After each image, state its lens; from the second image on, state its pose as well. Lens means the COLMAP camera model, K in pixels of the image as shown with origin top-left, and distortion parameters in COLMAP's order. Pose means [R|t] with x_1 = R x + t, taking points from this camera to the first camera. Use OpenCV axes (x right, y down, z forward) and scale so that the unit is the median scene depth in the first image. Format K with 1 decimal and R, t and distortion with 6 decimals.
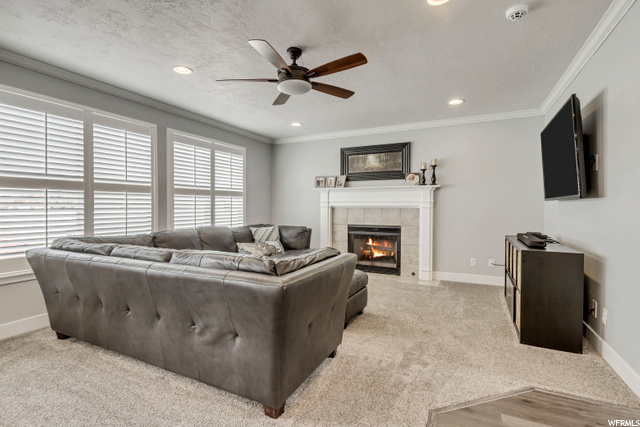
lens RADIAL K [[303.1, 0, 320.0], [0, 303.1, 213.5], [0, 0, 1]] dist [0.000492, -0.000651]
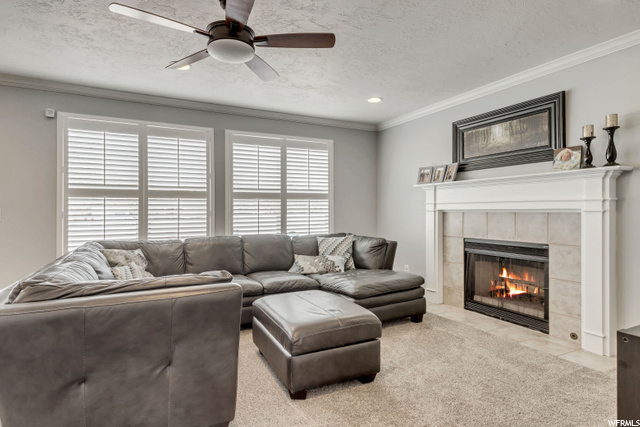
lens RADIAL K [[350.7, 0, 320.0], [0, 350.7, 213.5], [0, 0, 1]] dist [0.019386, 0.000021]
pose [[0.805521, -0.002034, -0.592564, 0.330355], [-0.006666, 0.999900, -0.012494, -0.005093], [0.592530, 0.014014, 0.805427, 0.239386]]
